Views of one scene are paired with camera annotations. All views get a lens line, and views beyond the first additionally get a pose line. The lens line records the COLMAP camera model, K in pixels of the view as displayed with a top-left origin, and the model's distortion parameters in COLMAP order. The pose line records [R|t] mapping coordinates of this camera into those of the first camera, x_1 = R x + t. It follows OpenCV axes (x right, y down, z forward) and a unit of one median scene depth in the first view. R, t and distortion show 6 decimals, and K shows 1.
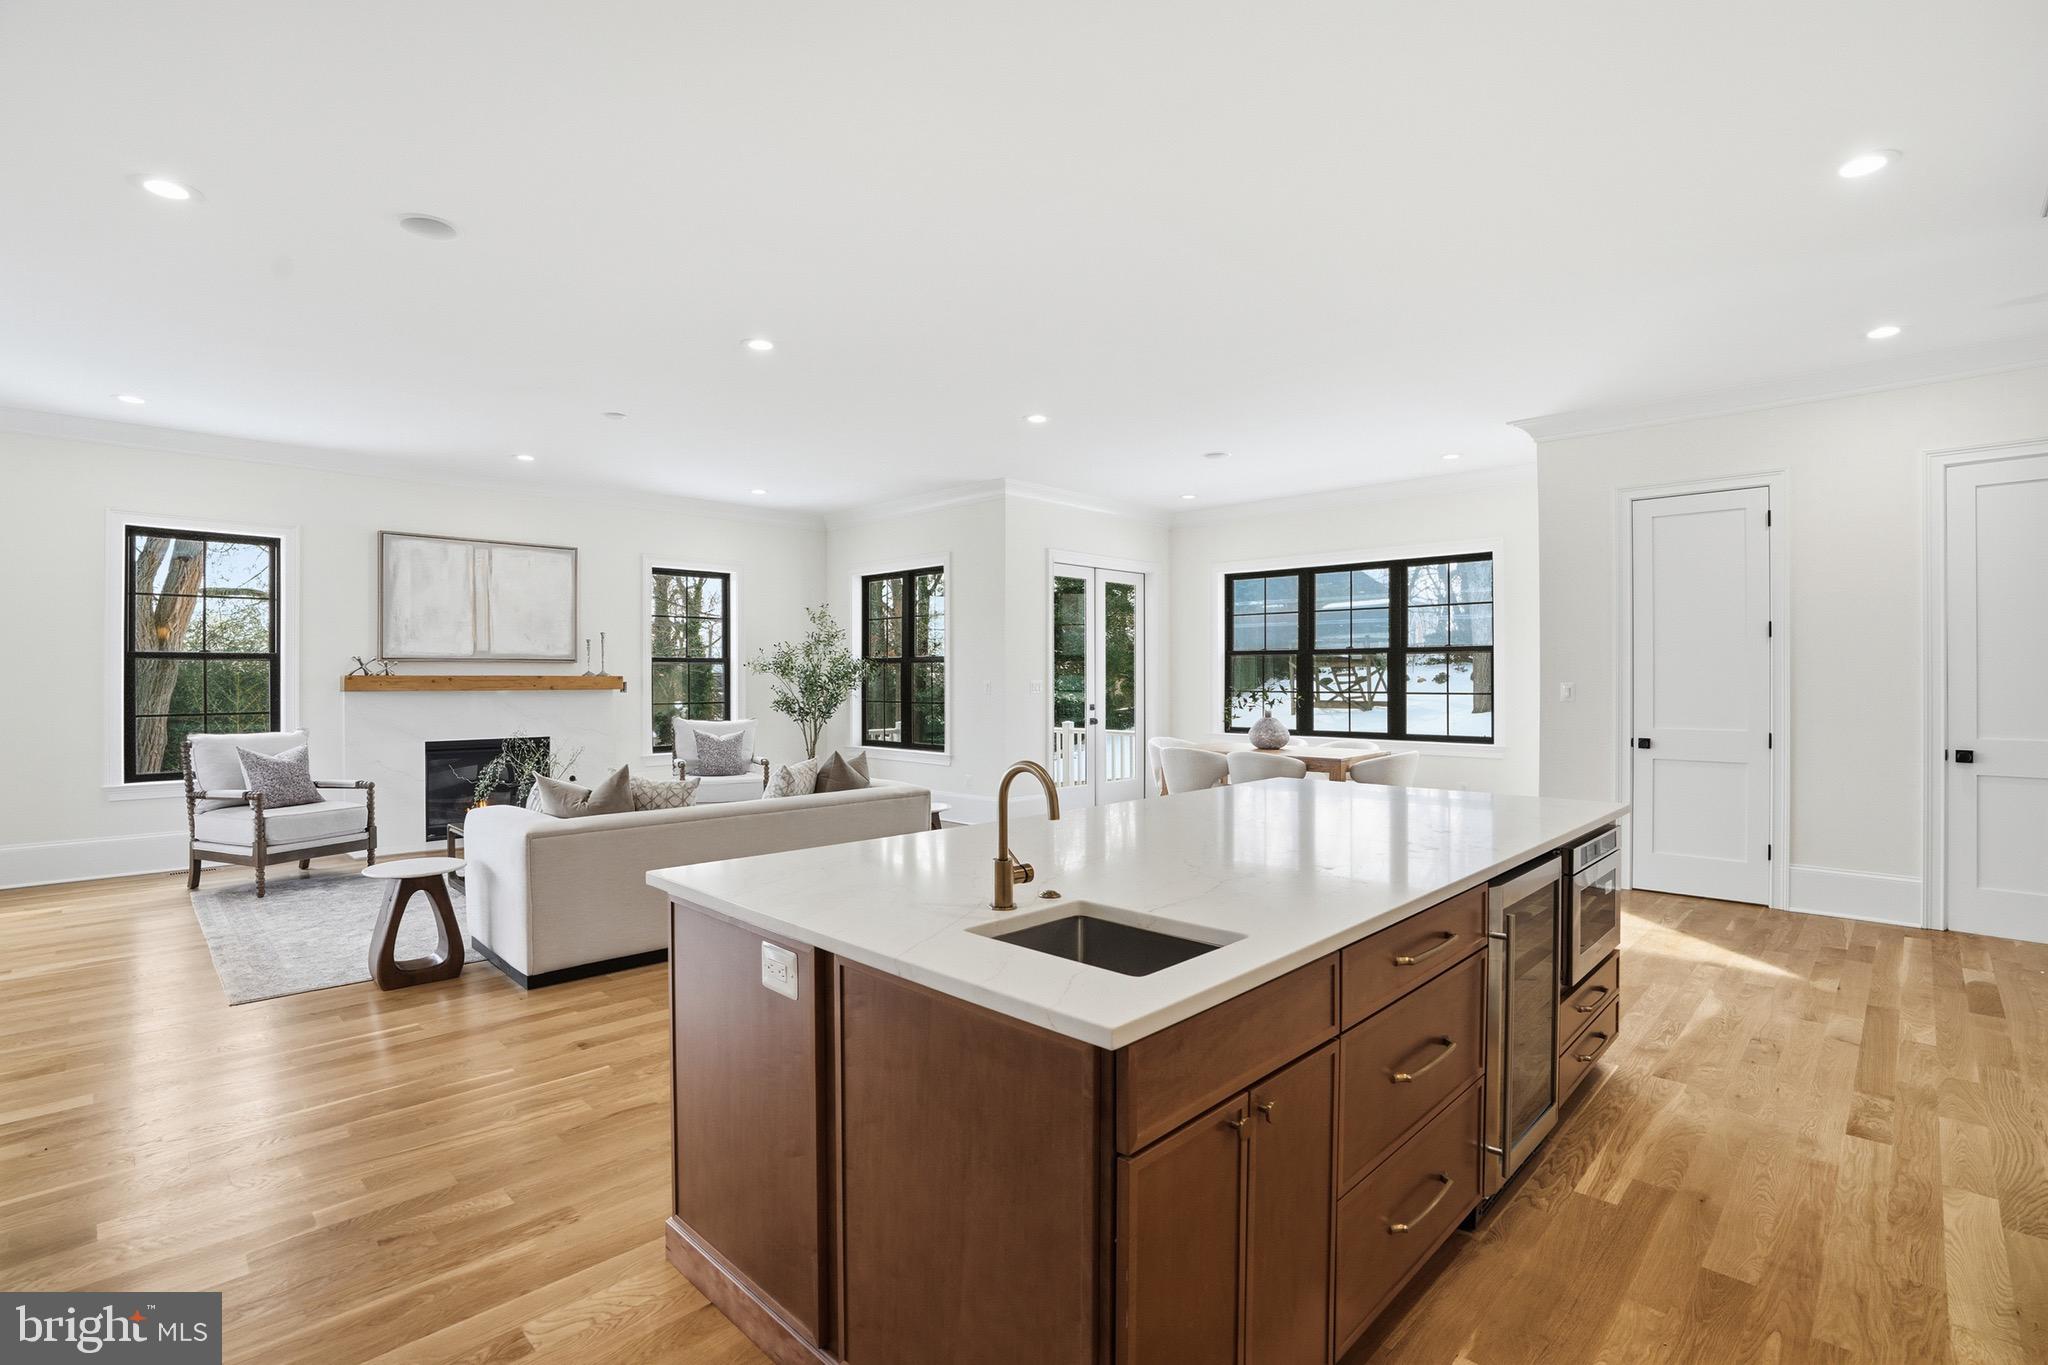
lens RADIAL K [[952.8, 0, 1029.6], [0, 952.8, 673.2], [0, 0, 1]] dist [-0.072976, 0.027562]
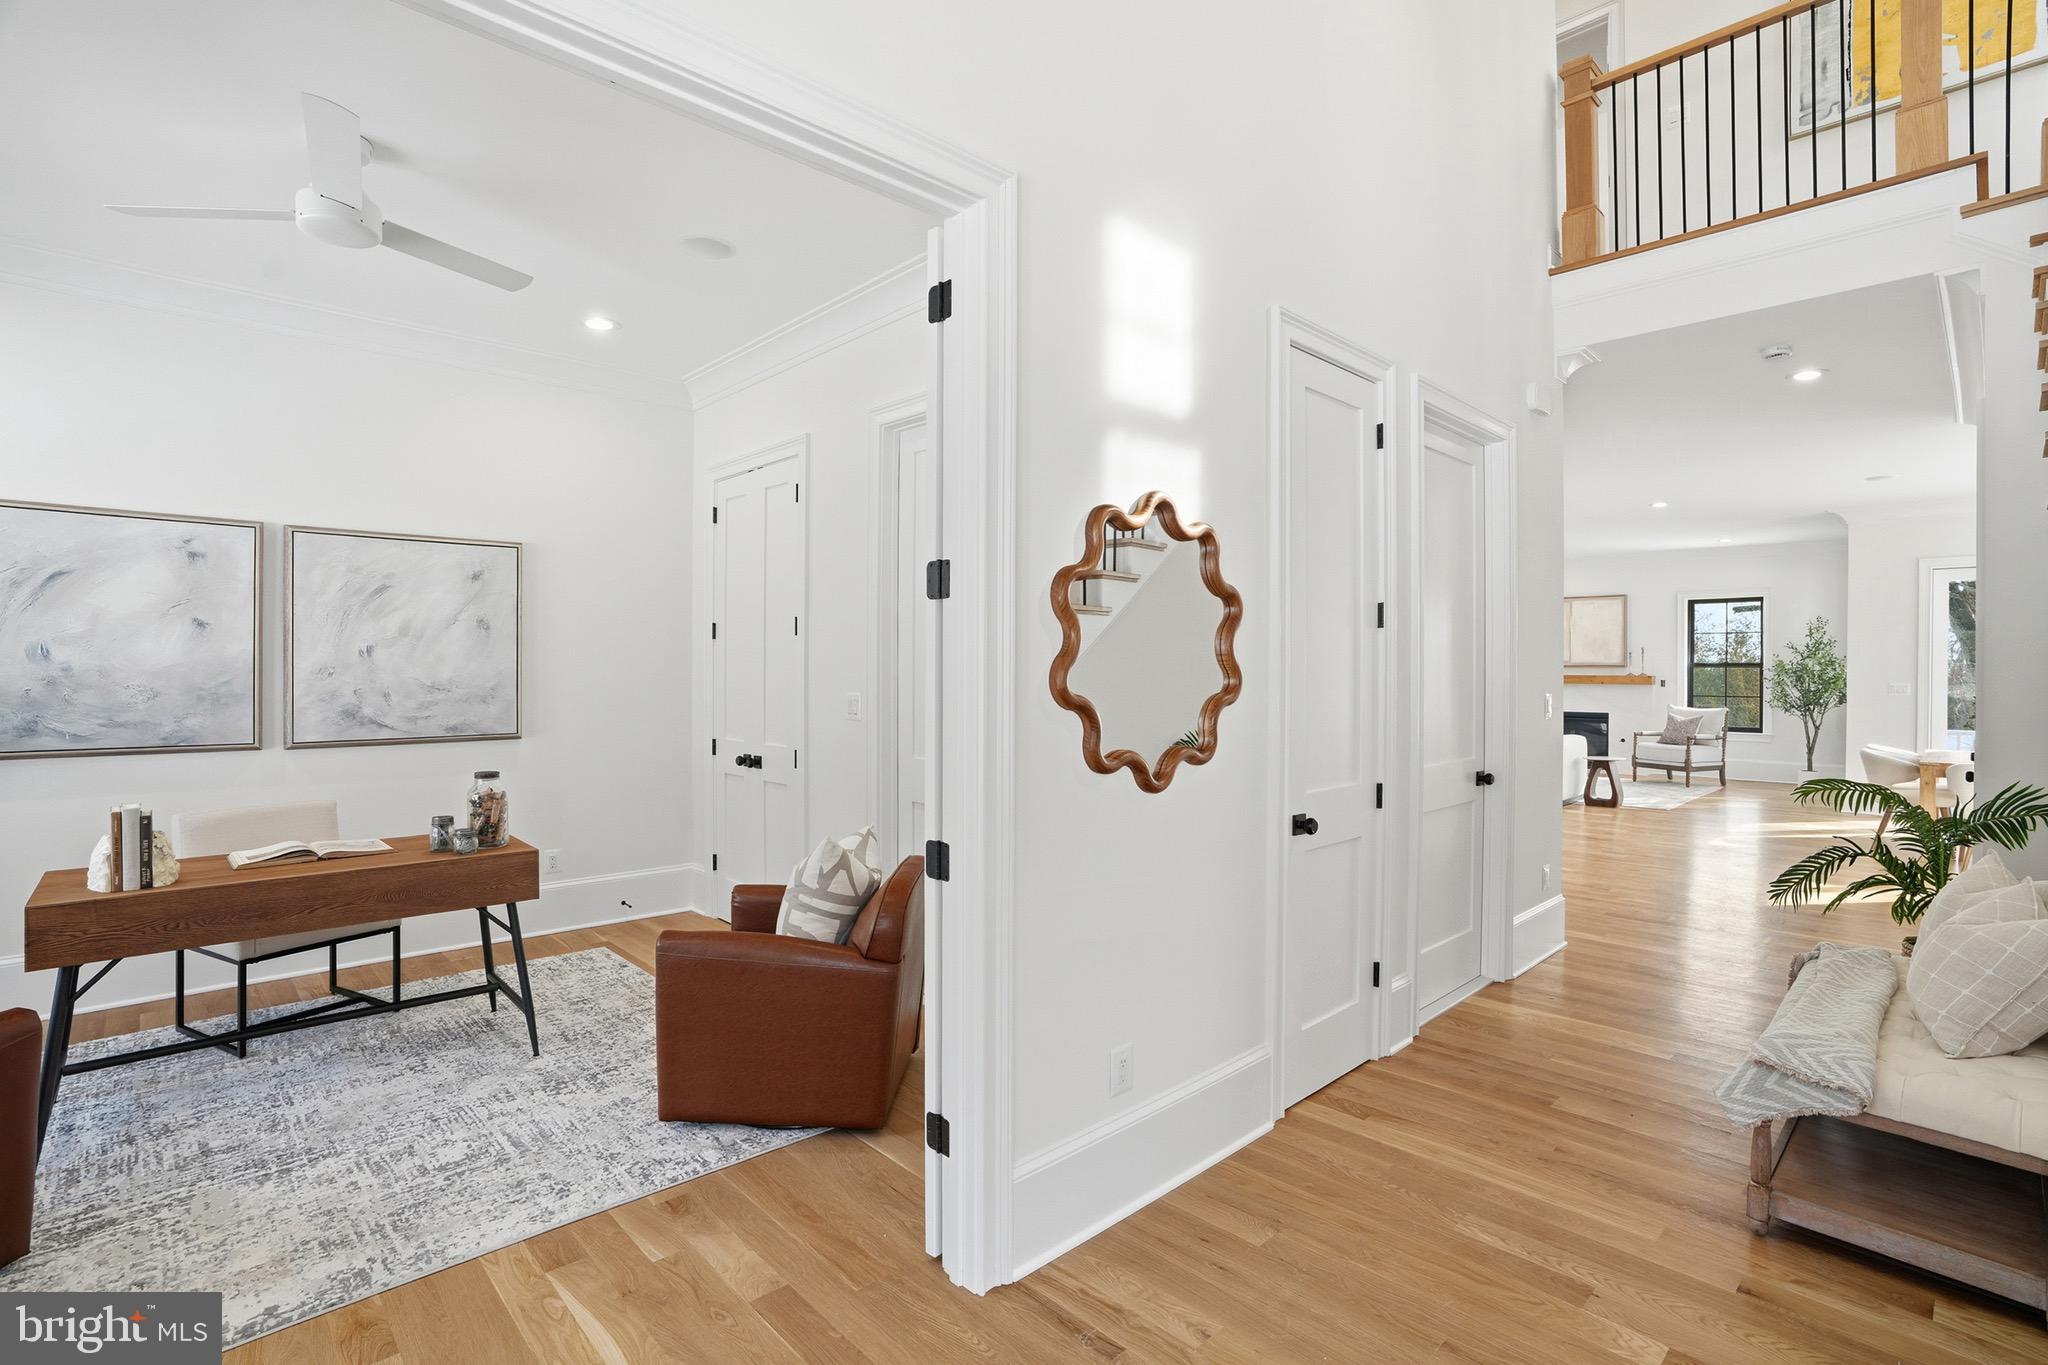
lens RADIAL K [[963.4, 0, 1025.7], [0, 963.4, 668.7], [0, 0, 1]] dist [-0.069870, 0.027687]
pose [[-0.033860, 0.003371, -0.999421, 1.146319], [-0.001301, 0.999993, 0.003417, -0.012790], [0.999426, 0.001416, -0.033856, 0.046493]]
